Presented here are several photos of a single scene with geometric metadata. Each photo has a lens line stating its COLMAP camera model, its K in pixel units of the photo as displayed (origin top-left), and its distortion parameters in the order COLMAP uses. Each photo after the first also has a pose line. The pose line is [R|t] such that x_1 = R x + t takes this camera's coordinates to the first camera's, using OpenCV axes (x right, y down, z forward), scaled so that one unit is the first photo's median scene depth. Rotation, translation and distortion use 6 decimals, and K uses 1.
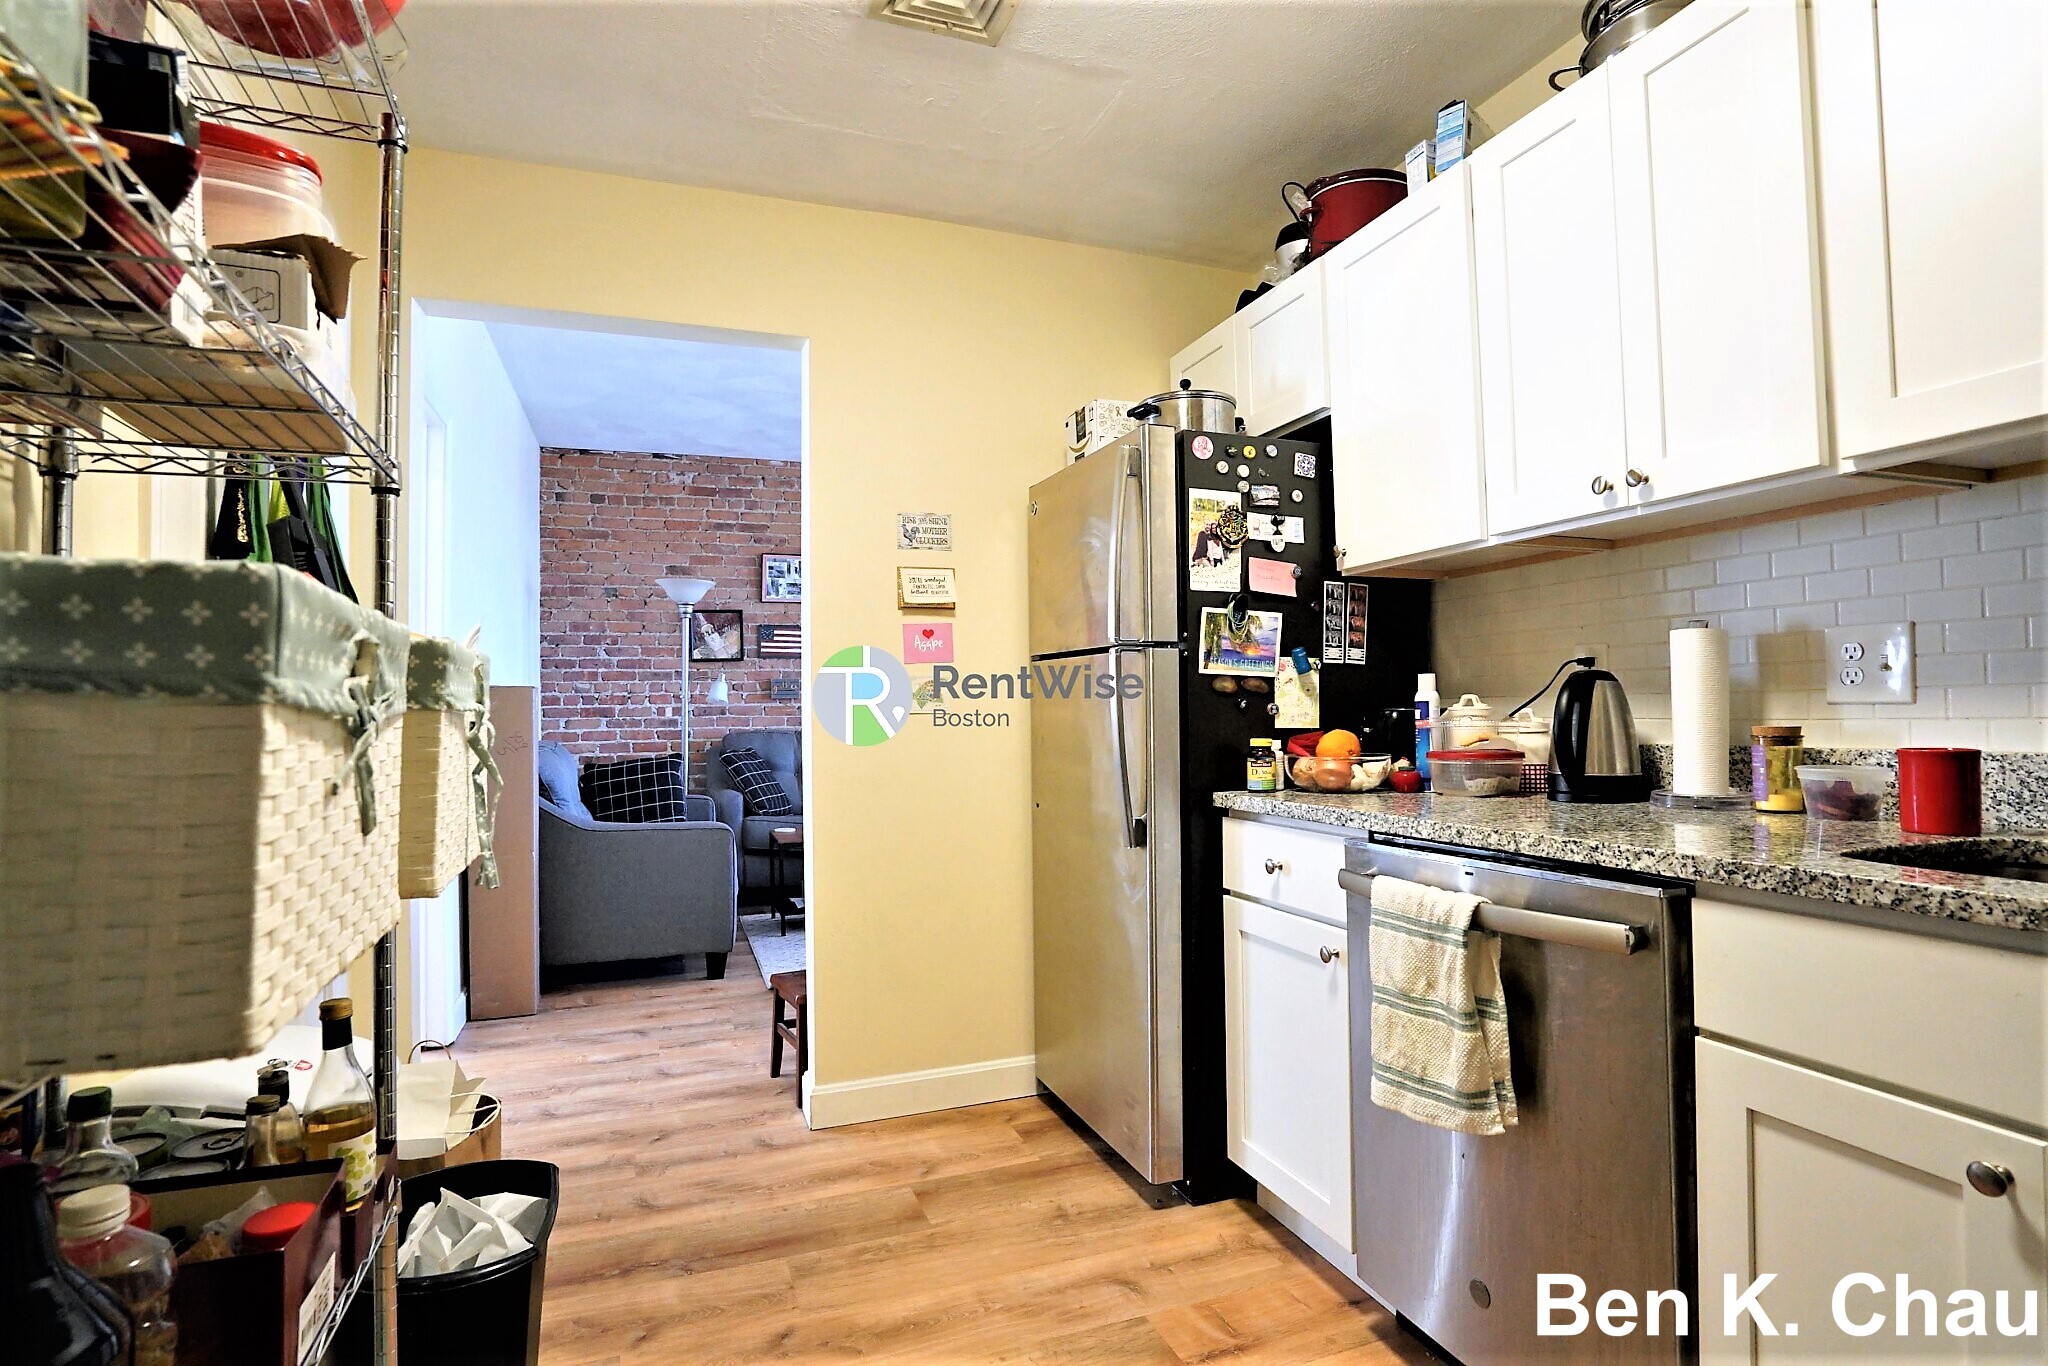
lens RADIAL K [[1020.7, 0, 1012.7], [0, 1020.7, 675.7], [0, 0, 1]] dist [-0.074745, 0.037478]
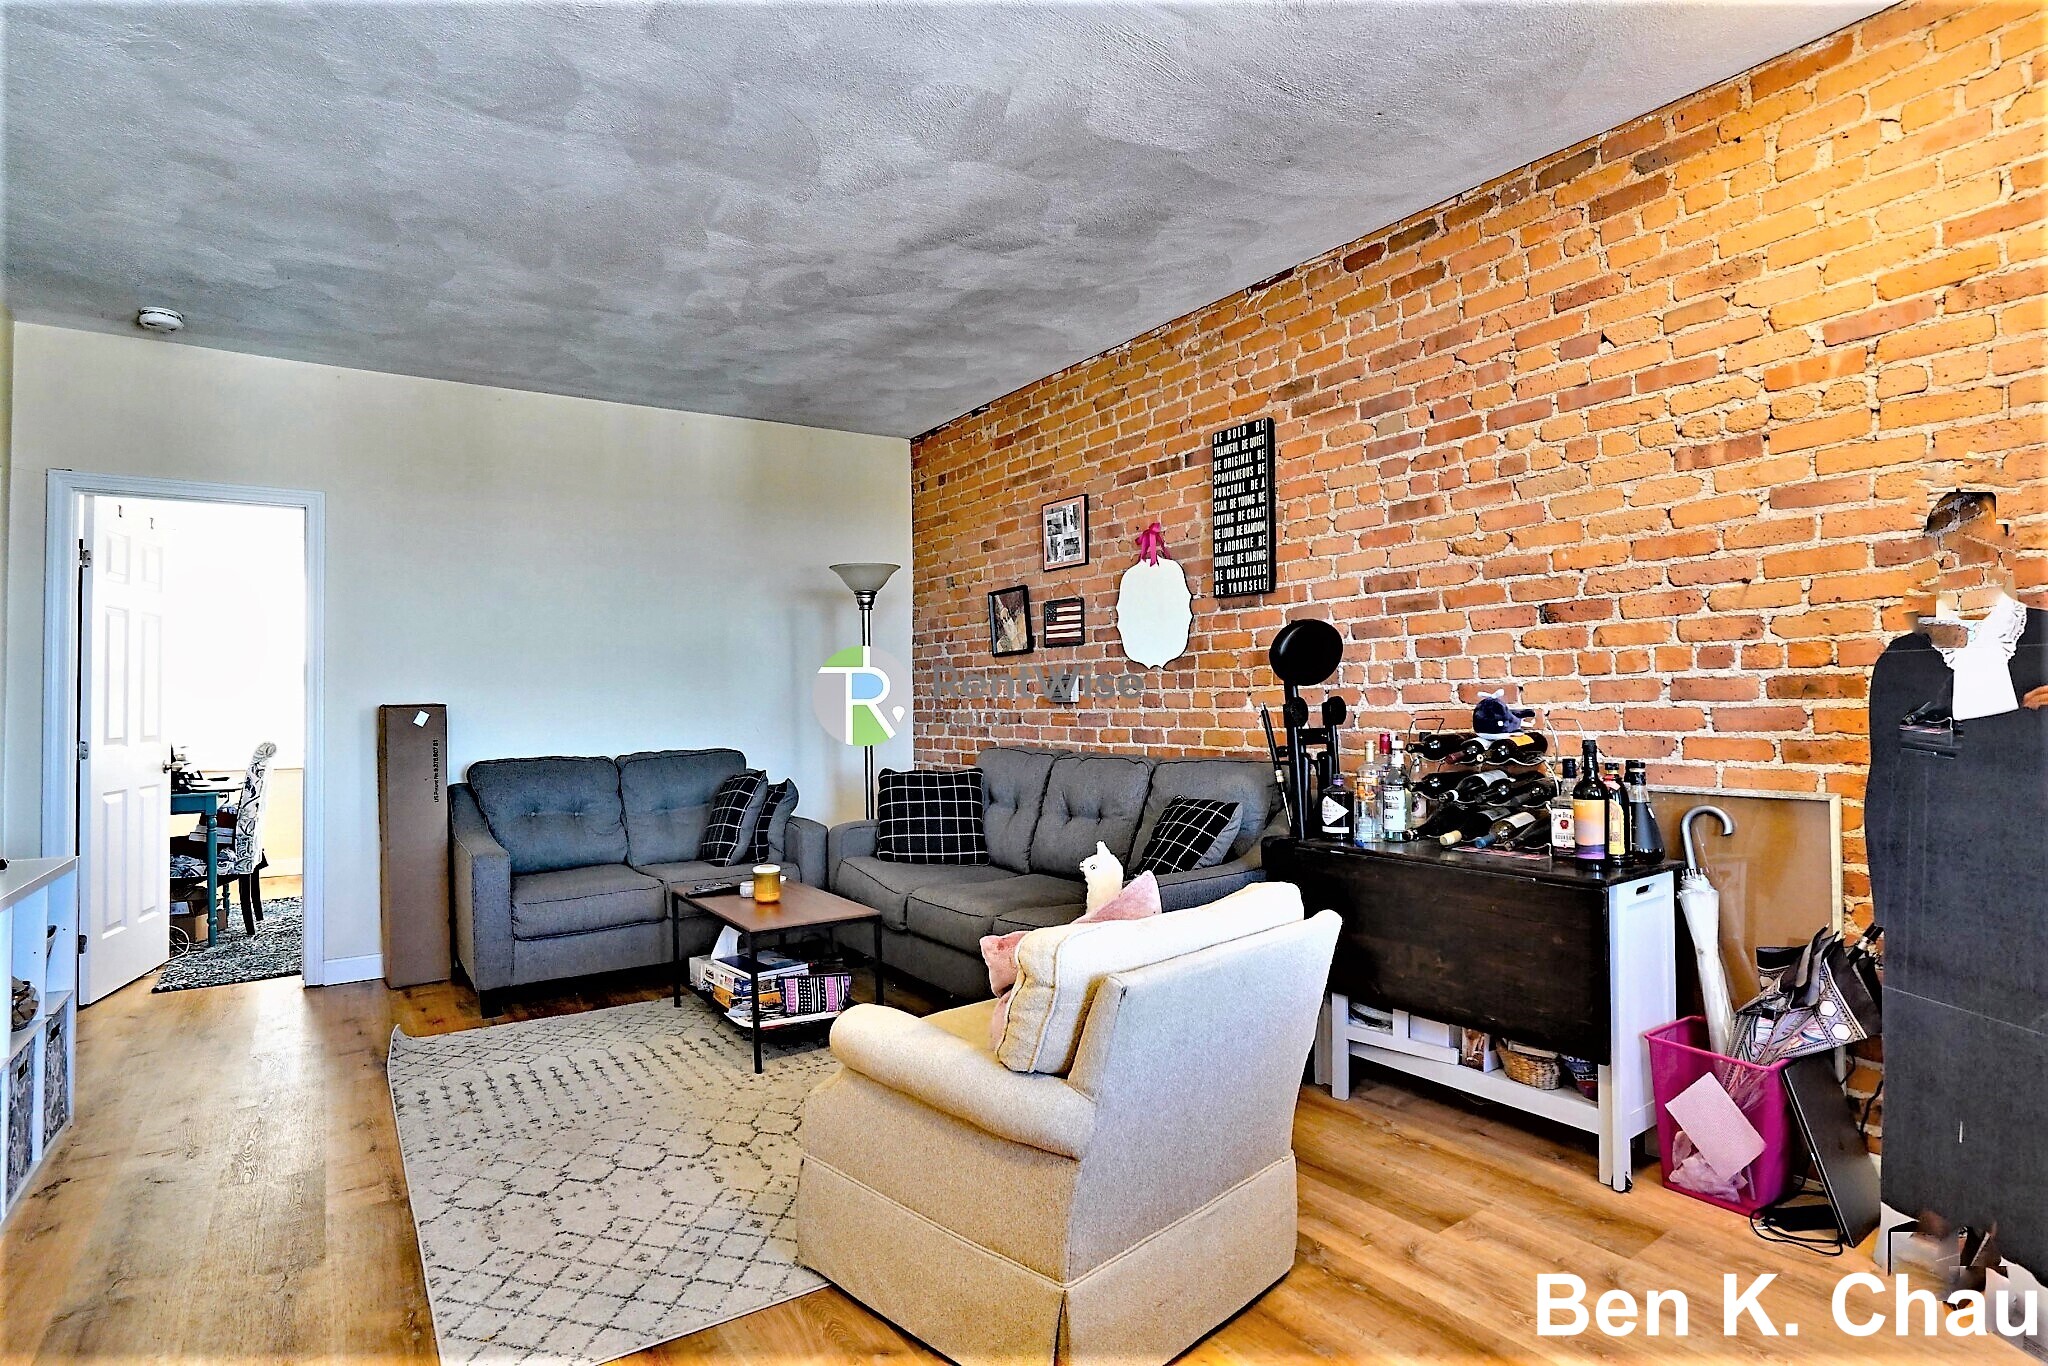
lens RADIAL K [[1020.7, 0, 1012.7], [0, 1020.7, 675.7], [0, 0, 1]] dist [-0.074745, 0.037478]
pose [[0.251252, -0.015110, -0.967804, 0.464338], [0.037833, 0.999267, -0.005779, 0.006474], [0.967182, -0.035163, 0.251639, 0.799123]]
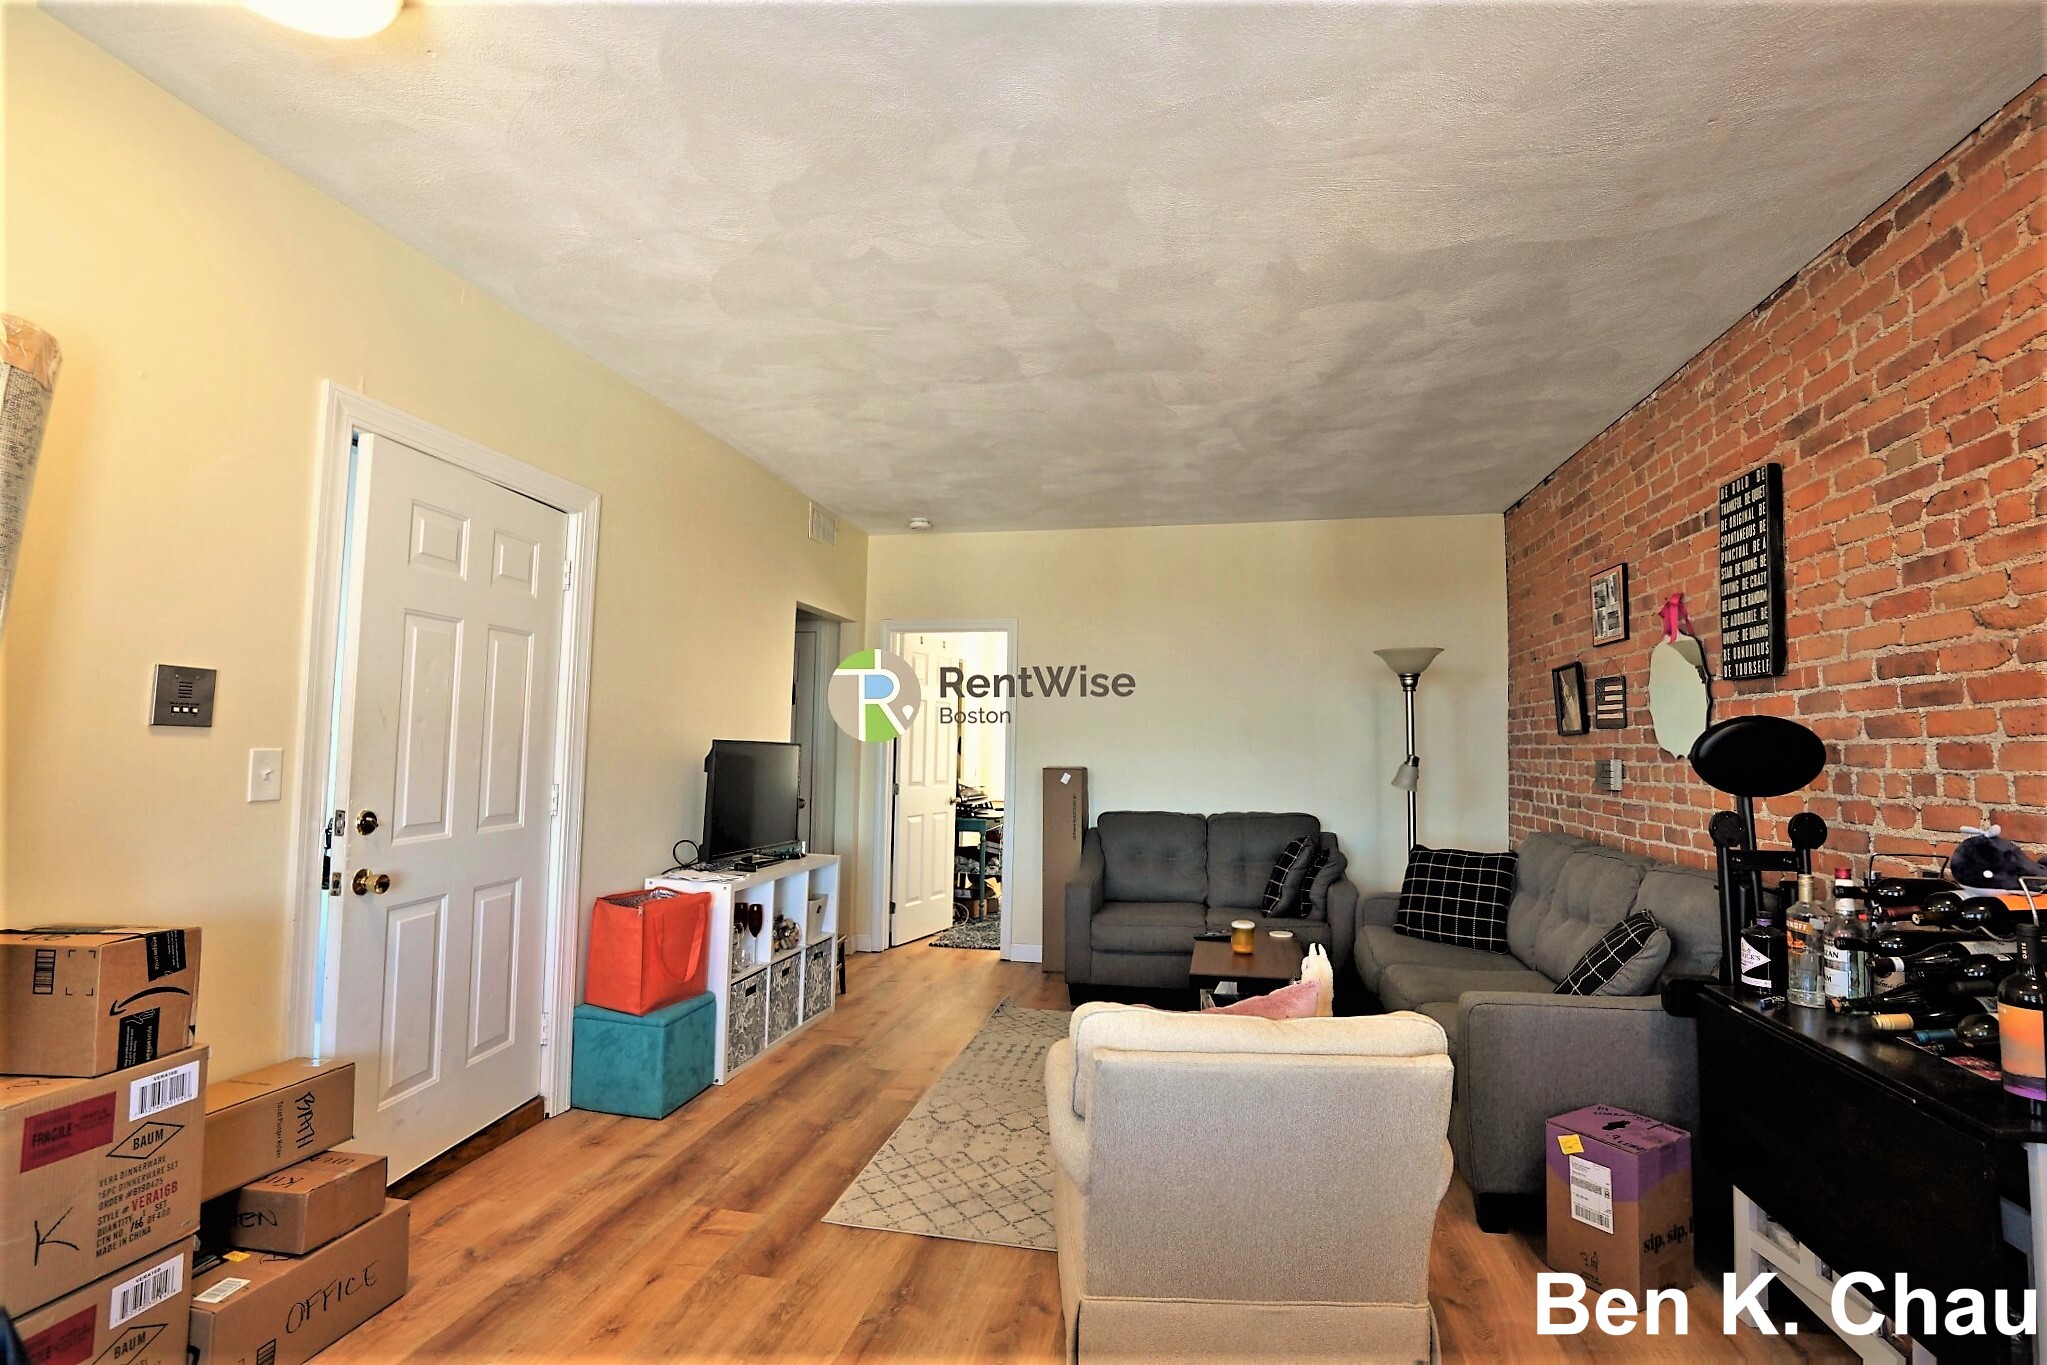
lens RADIAL K [[937.8, 0, 1023.5], [0, 937.8, 682.5], [0, 0, 1]] dist [-0.053947, 0.016455]
pose [[-0.513490, -0.053202, -0.856445, 0.485118], [0.016373, 0.997287, -0.071767, -0.010333], [0.857939, -0.050874, -0.511226, 0.997062]]
